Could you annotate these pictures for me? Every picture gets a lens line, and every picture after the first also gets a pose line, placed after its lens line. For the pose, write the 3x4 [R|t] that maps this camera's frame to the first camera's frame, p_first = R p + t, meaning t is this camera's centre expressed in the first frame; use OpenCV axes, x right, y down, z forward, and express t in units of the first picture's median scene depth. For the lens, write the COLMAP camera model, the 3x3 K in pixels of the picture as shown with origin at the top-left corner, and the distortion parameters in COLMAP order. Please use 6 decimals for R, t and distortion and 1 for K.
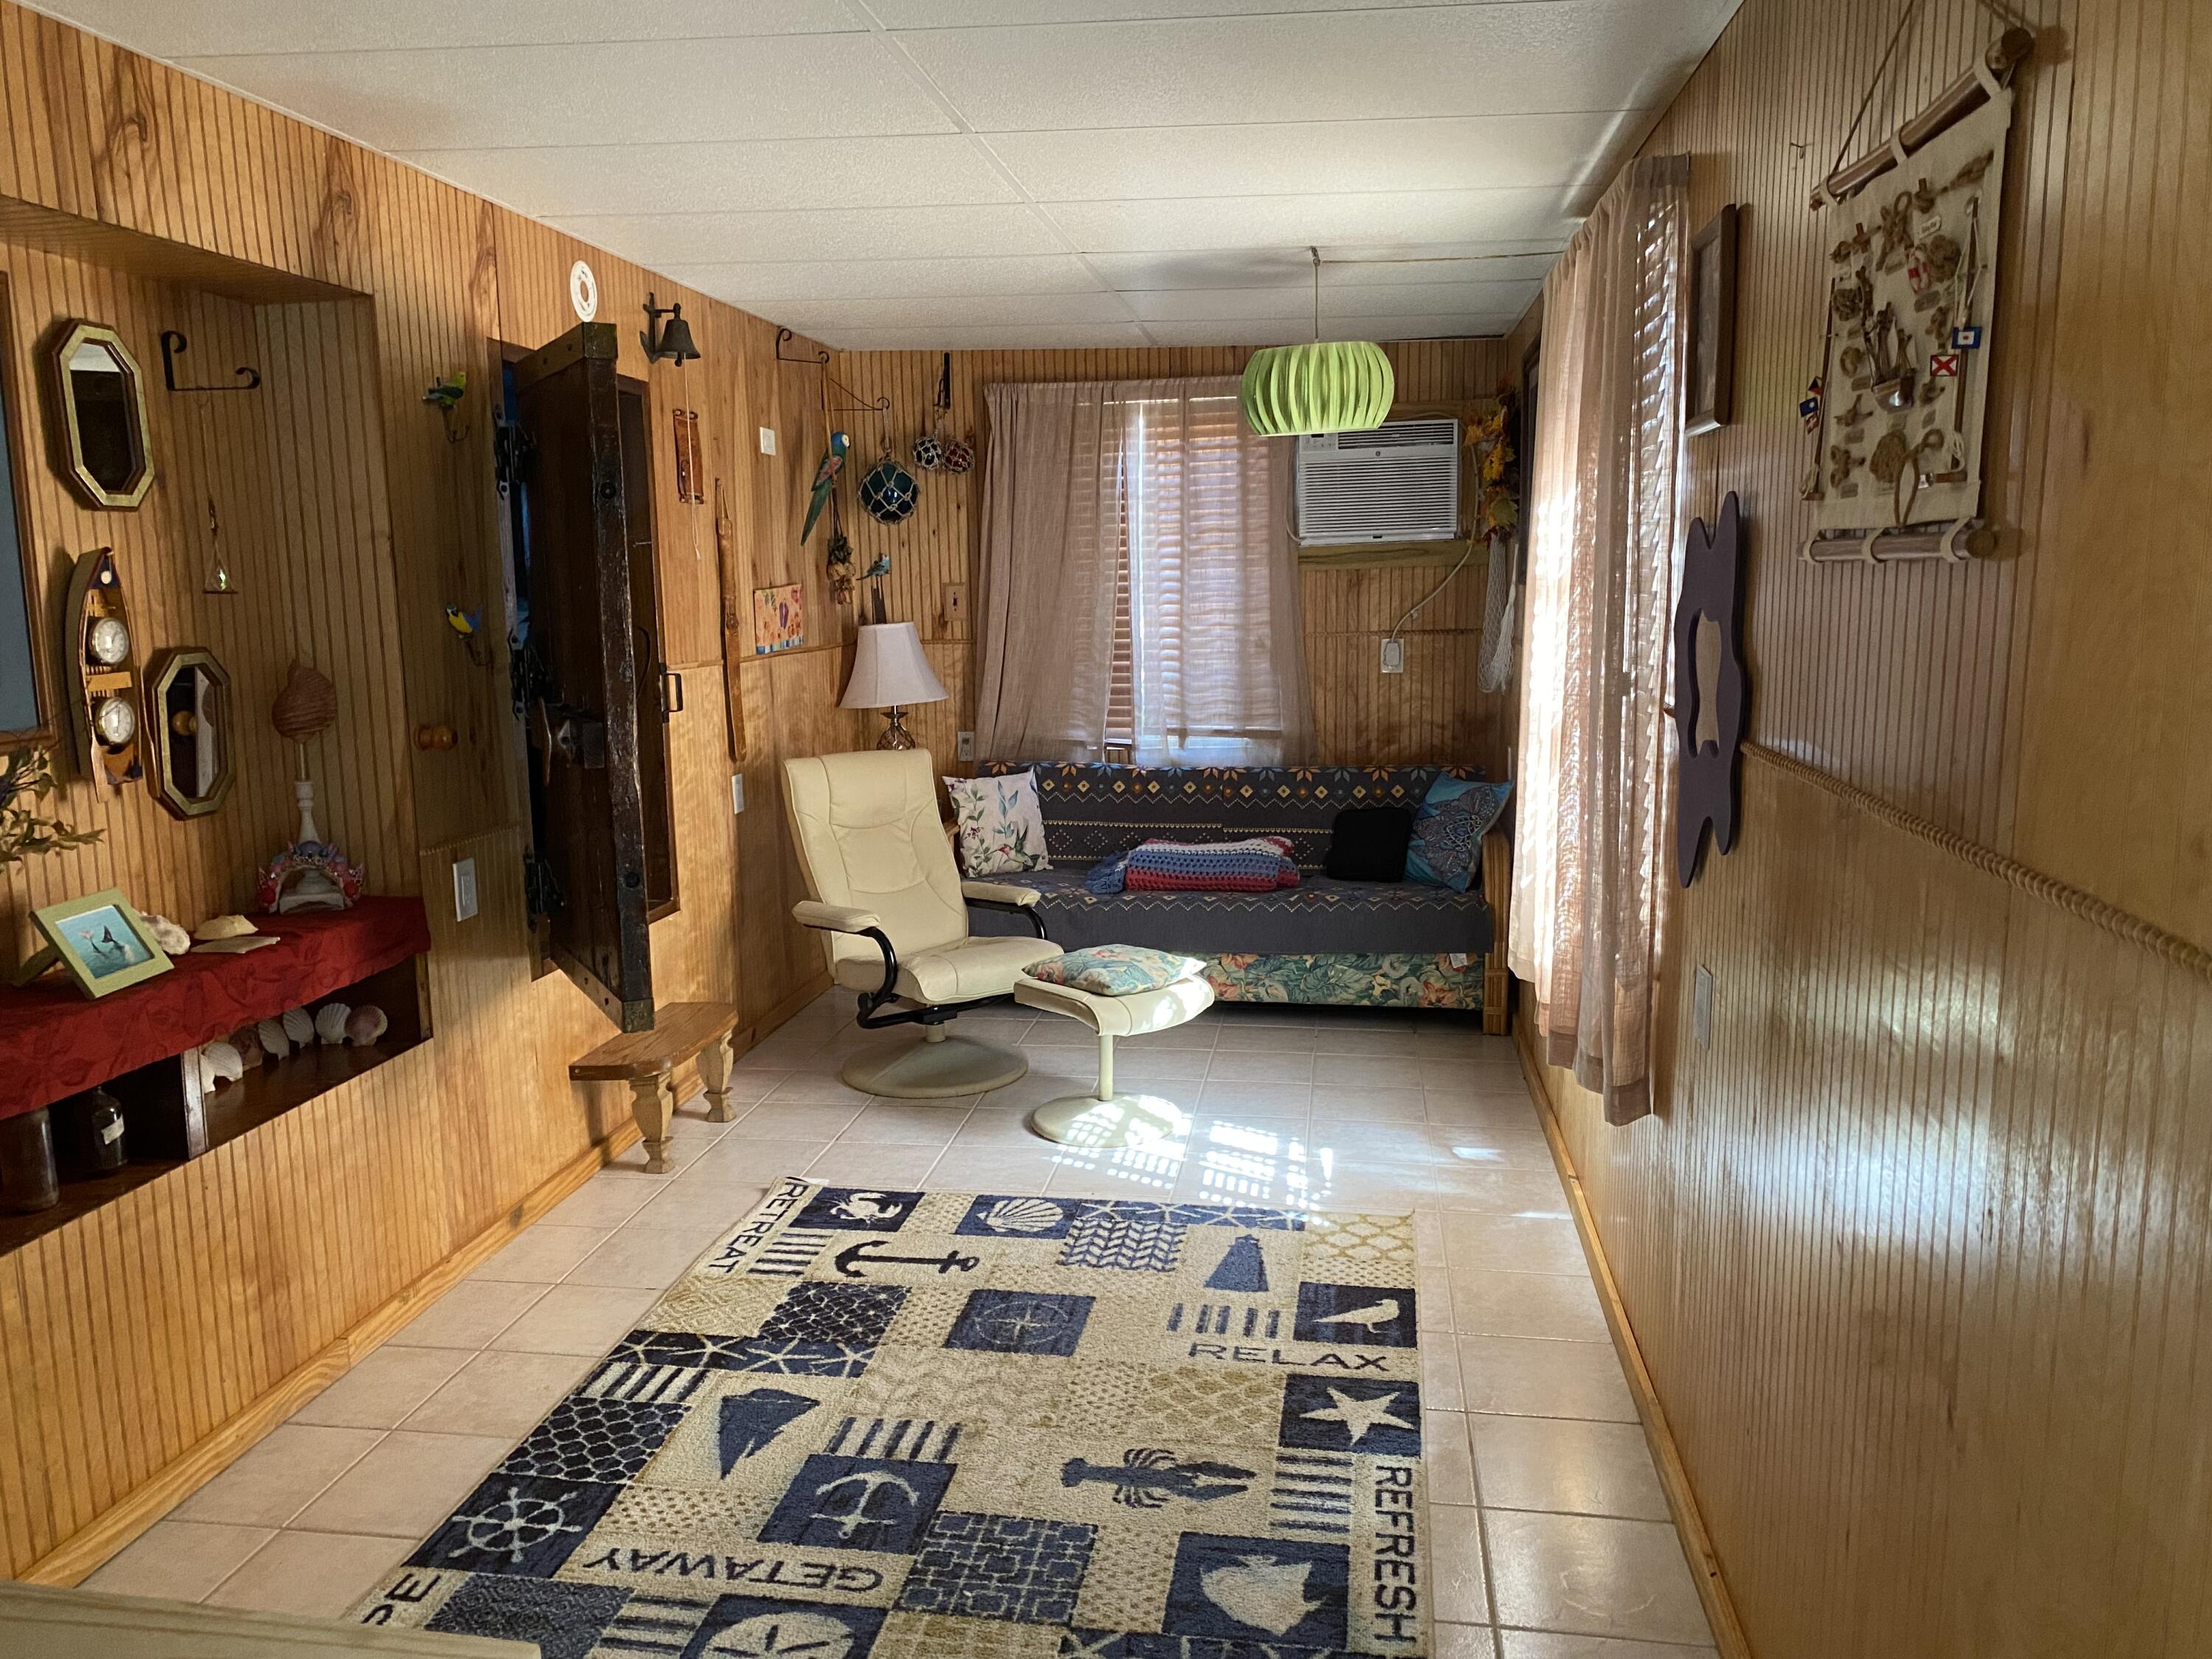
lens RADIAL K [[1708.2, 0, 1021.3], [0, 1708.2, 843.0], [0, 0, 1]] dist [0.051668, -0.059705]
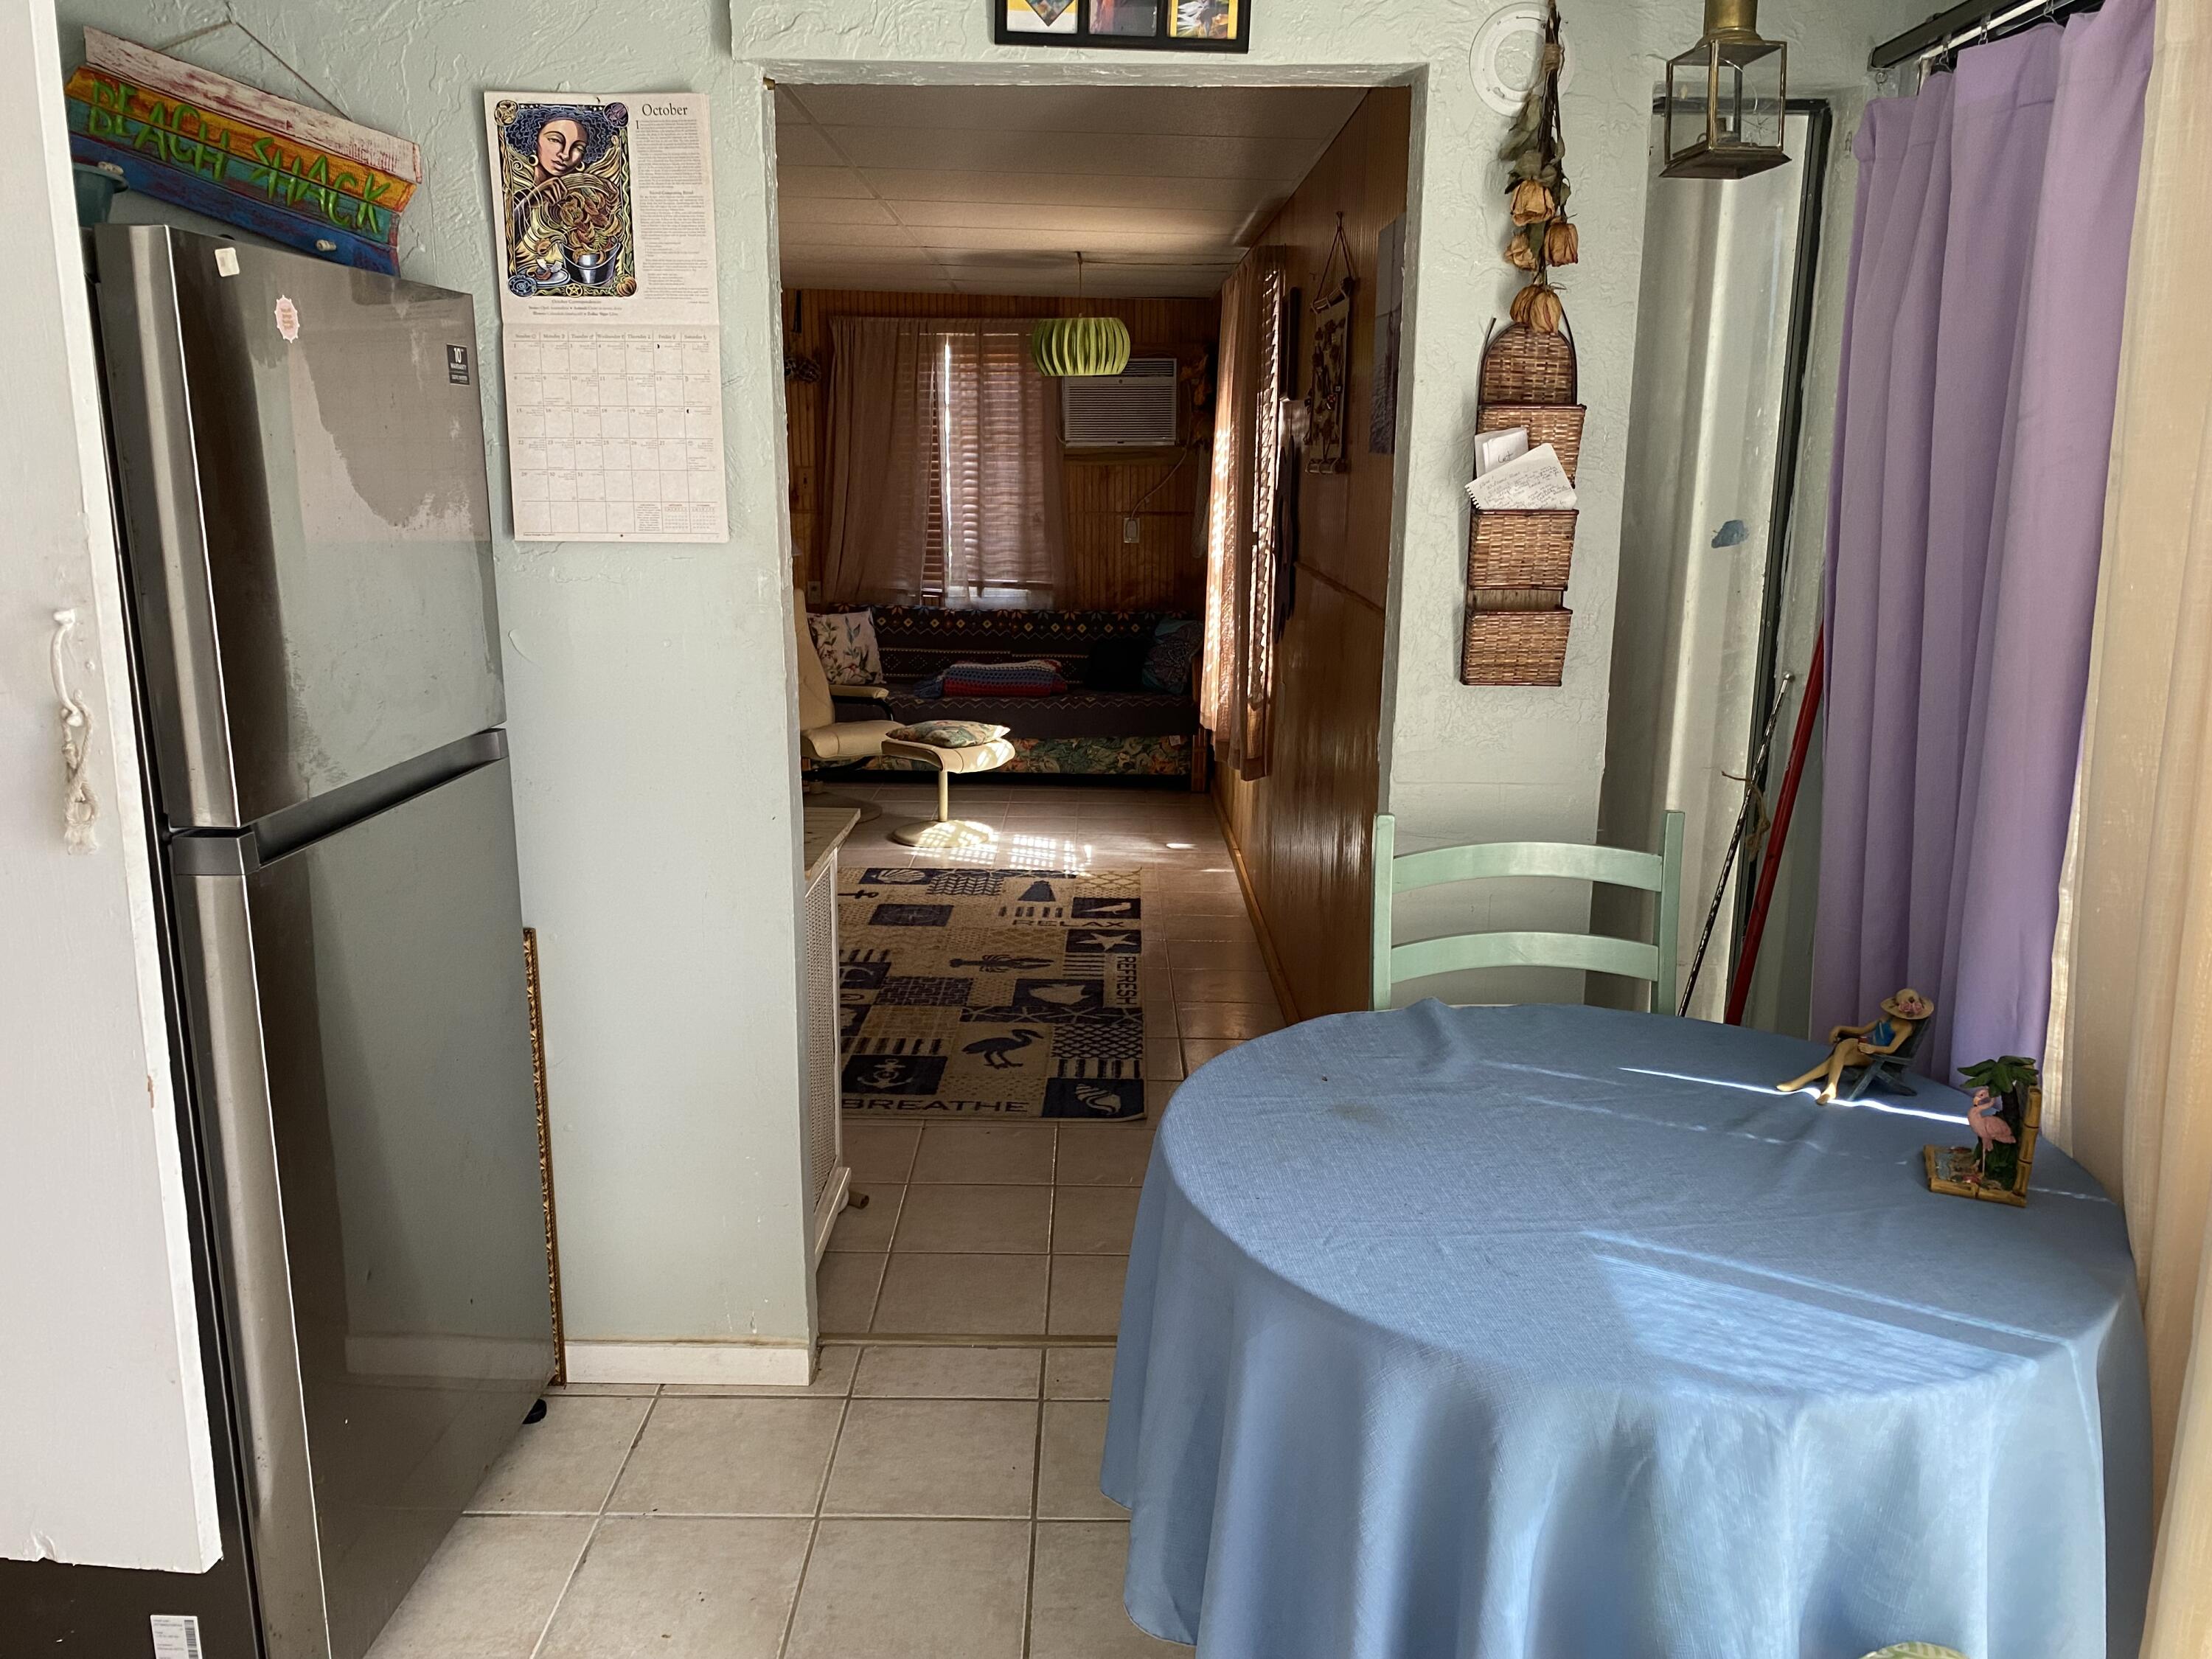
lens RADIAL K [[1708.2, 0, 1102.1], [0, 1708.2, 825.5], [0, 0, 1]] dist [0.051668, -0.059705]
pose [[0.981568, -0.011062, 0.190793, -0.091538], [0.000723, 0.998531, 0.054175, 0.067823], [-0.191112, -0.053038, 0.980134, -0.454130]]
